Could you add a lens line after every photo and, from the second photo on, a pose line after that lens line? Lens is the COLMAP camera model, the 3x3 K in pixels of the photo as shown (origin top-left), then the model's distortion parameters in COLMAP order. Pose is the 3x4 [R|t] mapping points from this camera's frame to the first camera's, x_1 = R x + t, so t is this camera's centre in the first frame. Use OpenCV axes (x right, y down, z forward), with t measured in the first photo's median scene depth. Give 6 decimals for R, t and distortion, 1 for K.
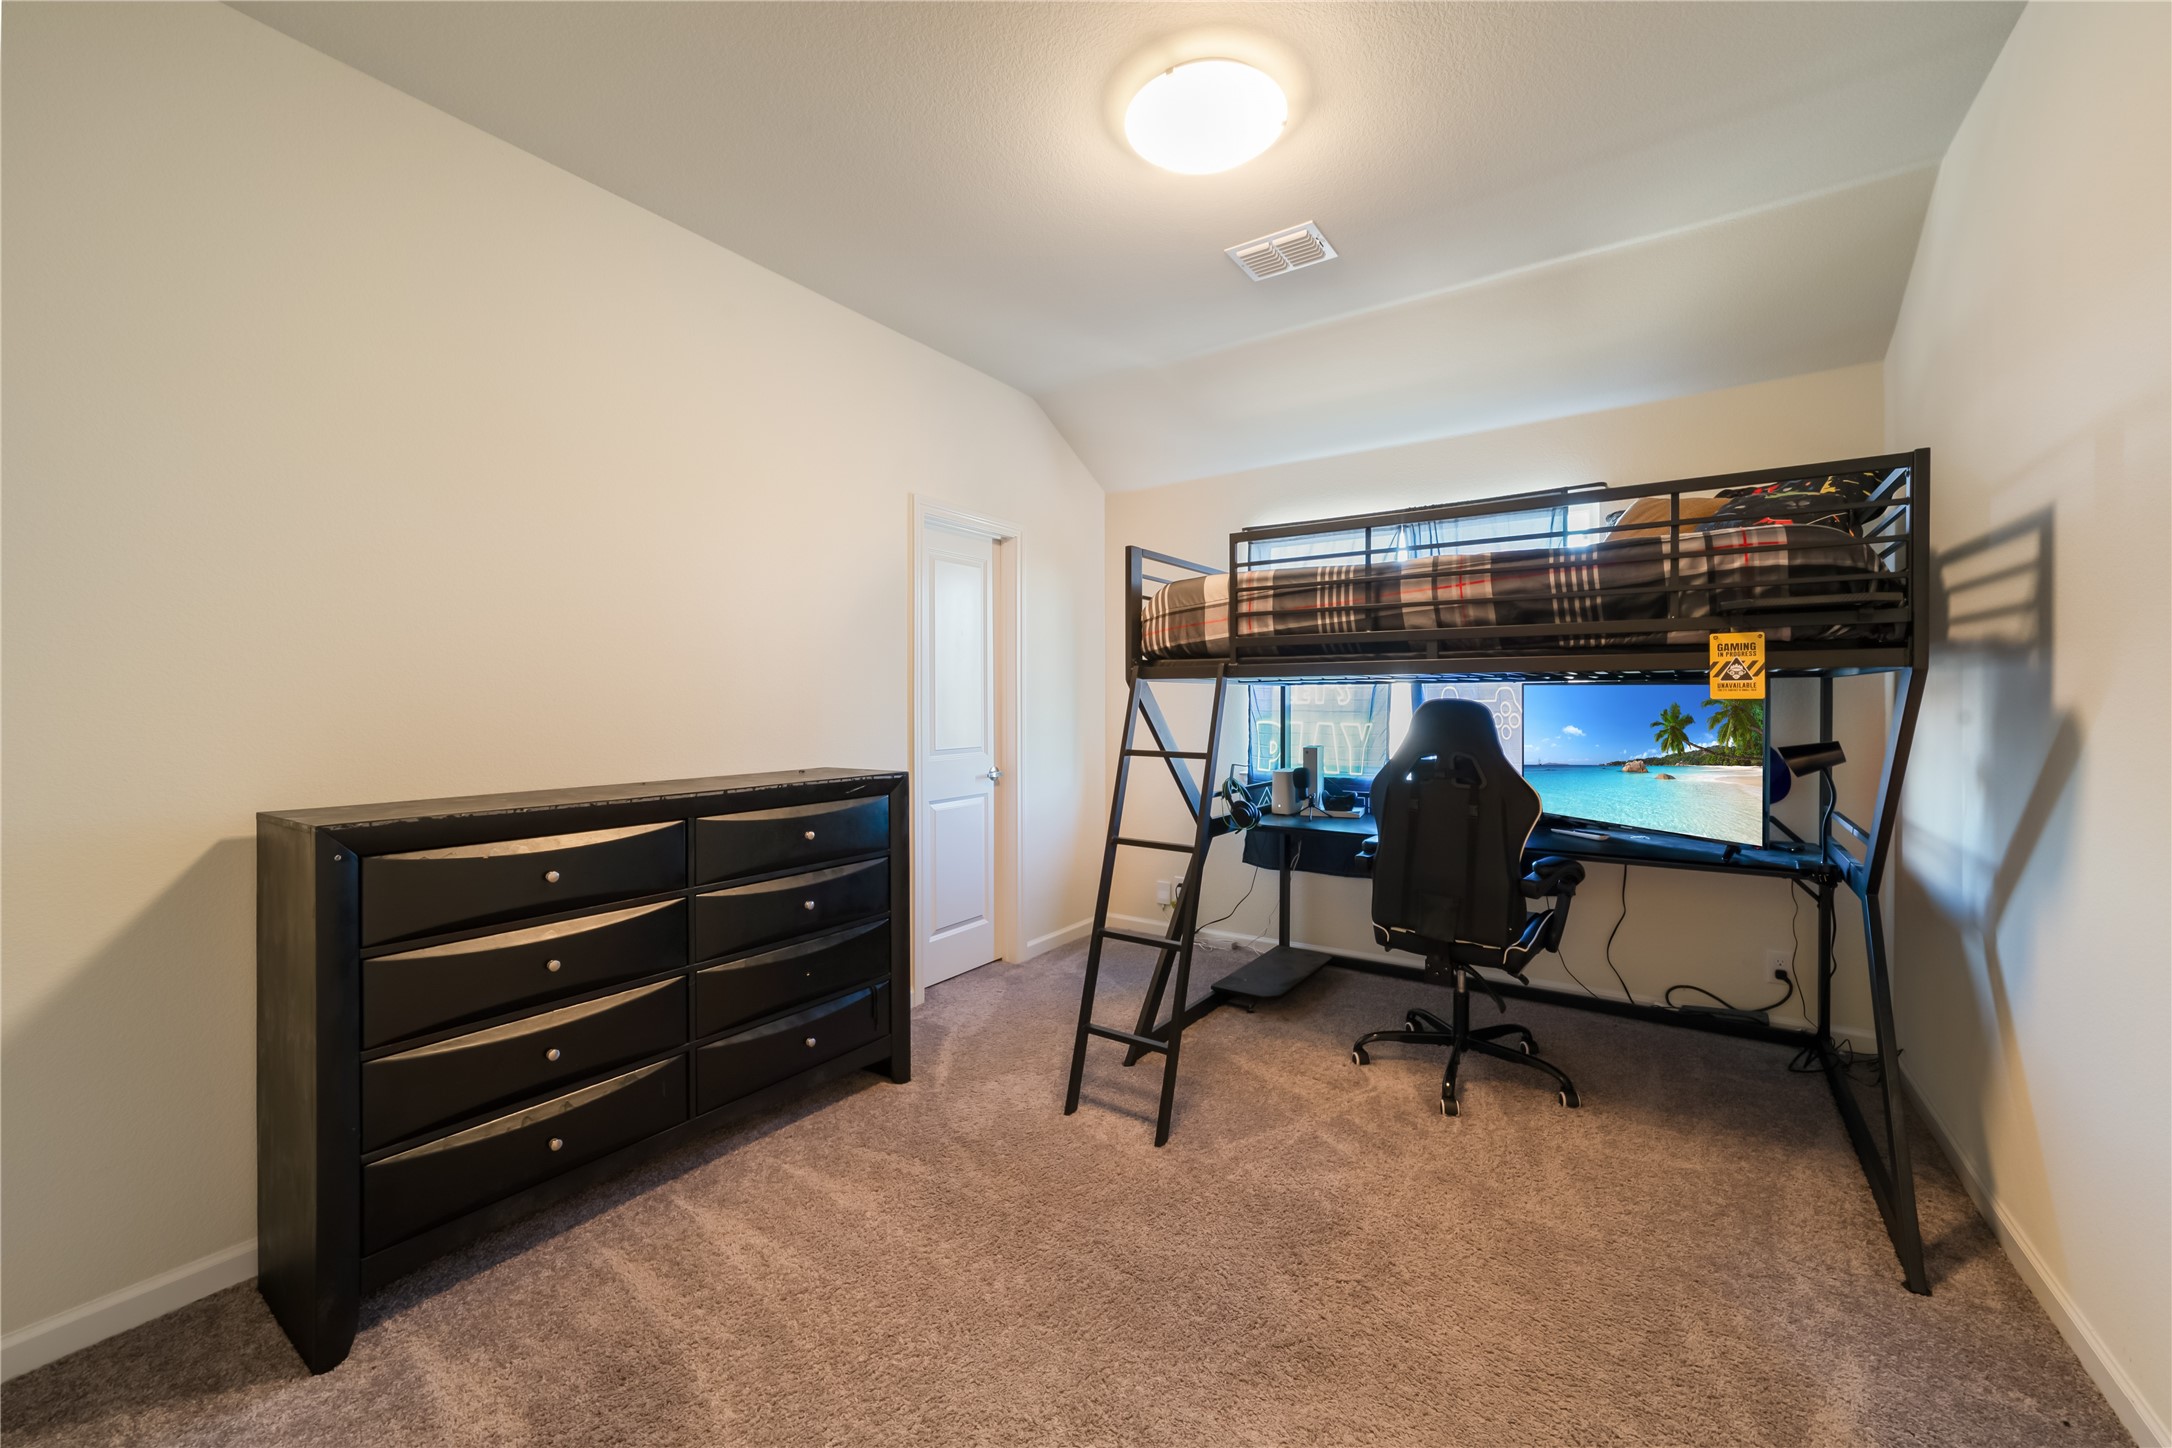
lens RADIAL K [[843.4, 0, 1093.2], [0, 843.4, 711.5], [0, 0, 1]] dist [-0.003407, 0.000370]
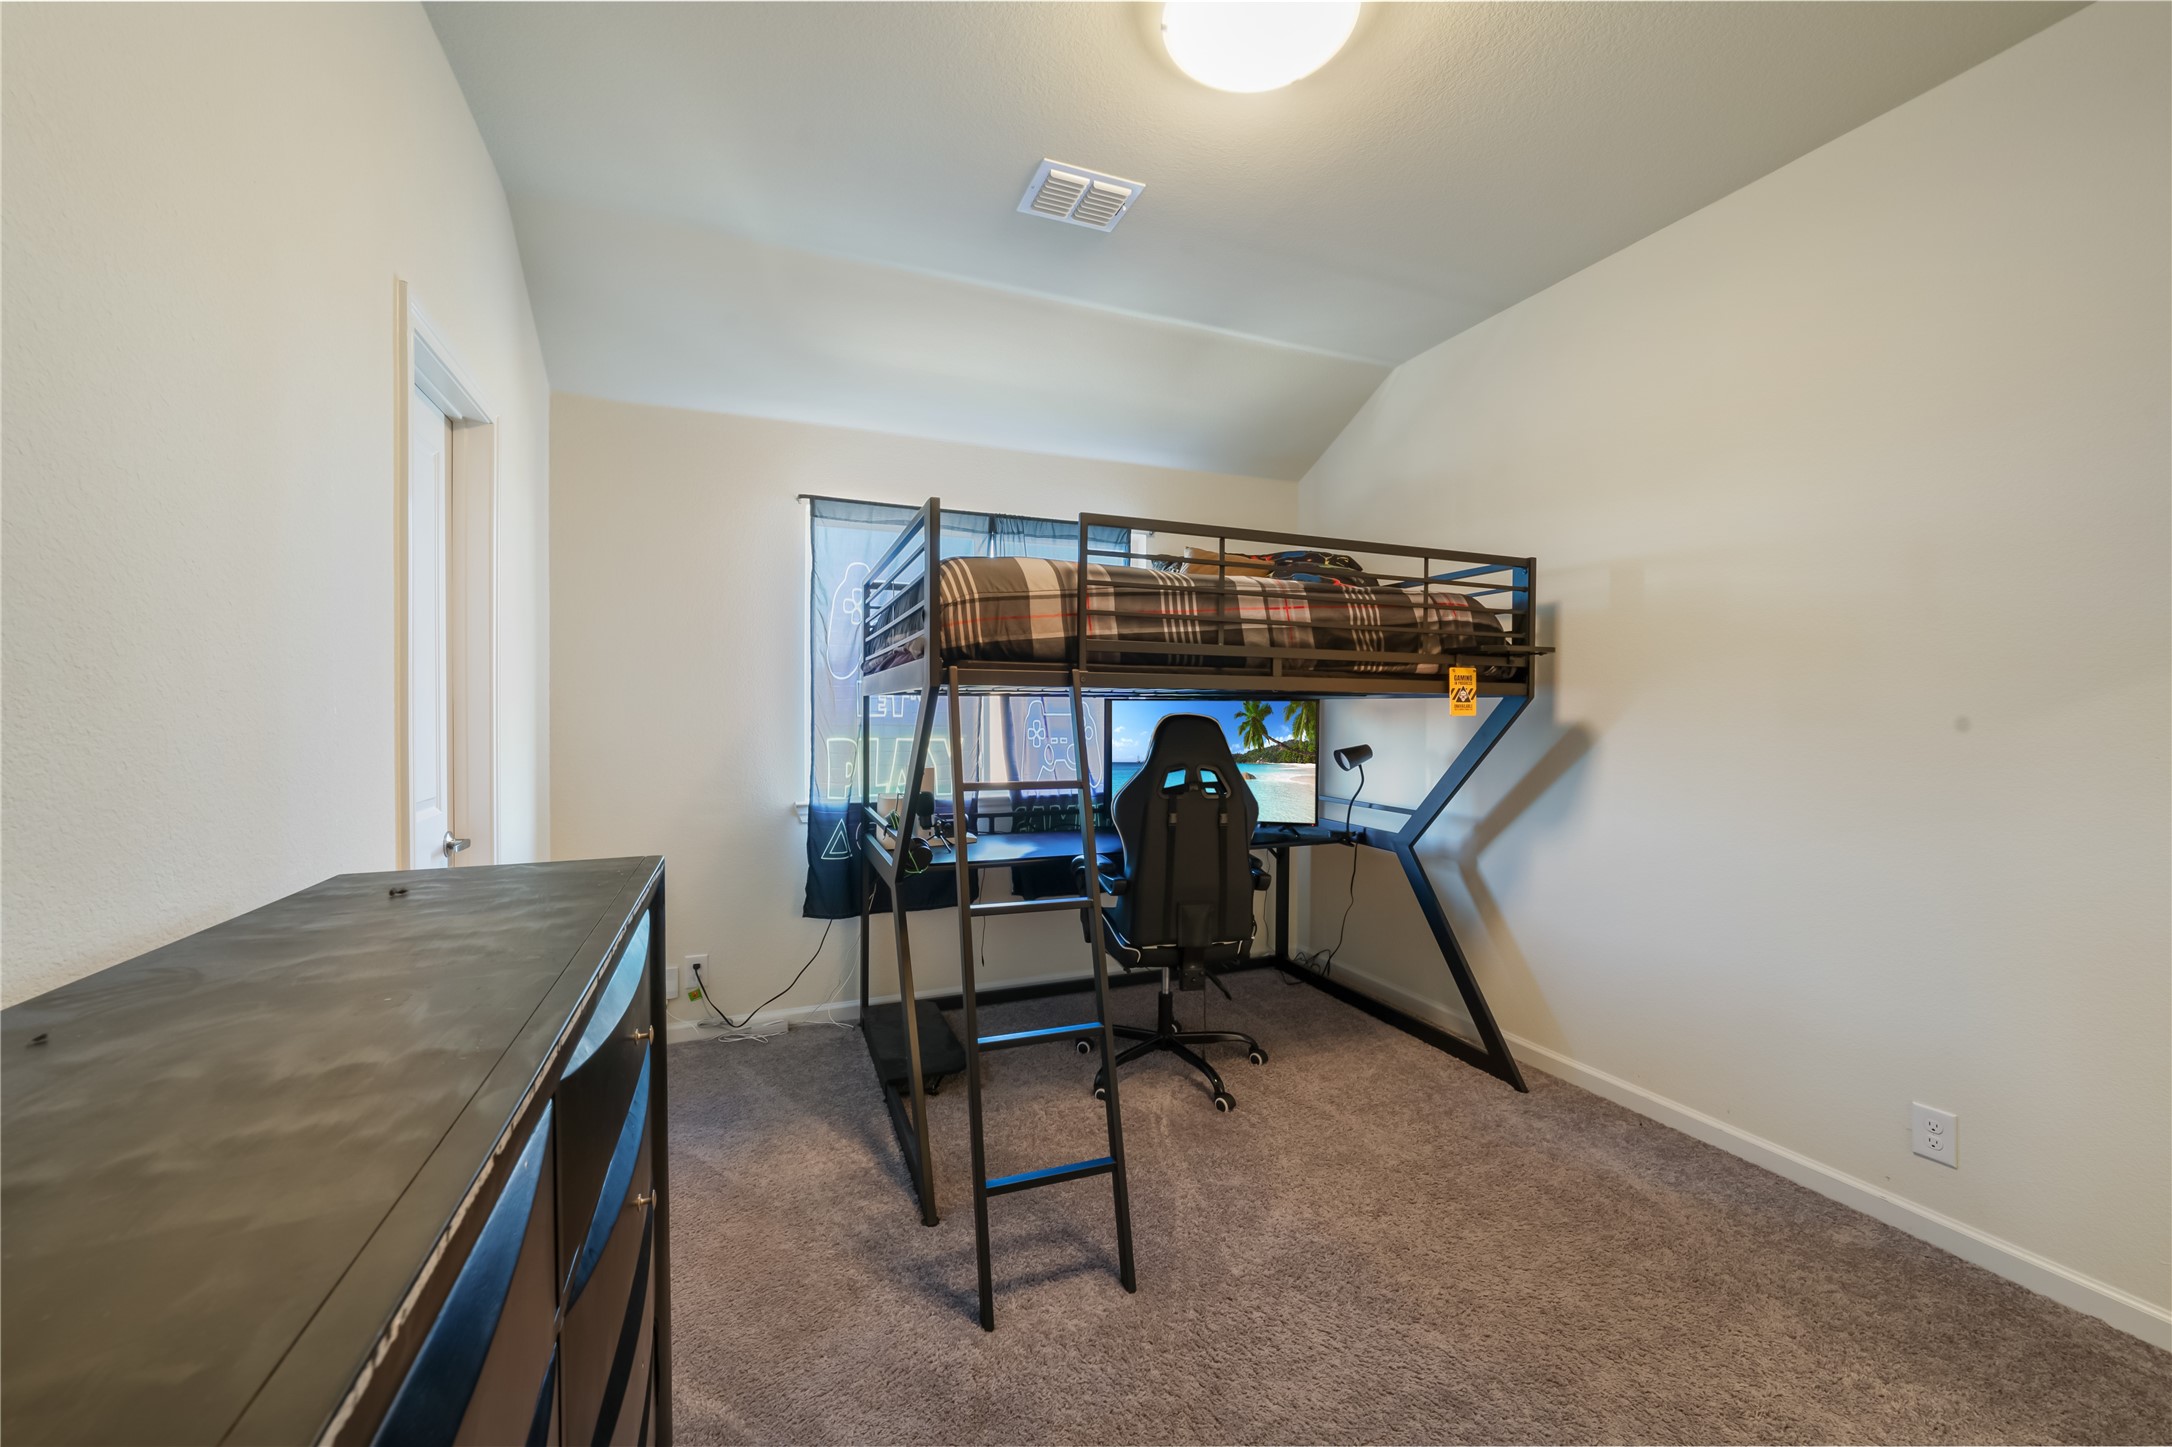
lens RADIAL K [[843.4, 0, 1094.7], [0, 843.4, 723.2], [0, 0, 1]] dist [-0.003407, 0.000370]
pose [[0.553478, -0.008008, 0.832825, -0.557638], [0.003868, 0.999968, 0.007045, -0.011487], [-0.832855, -0.000678, 0.553492, 0.574974]]
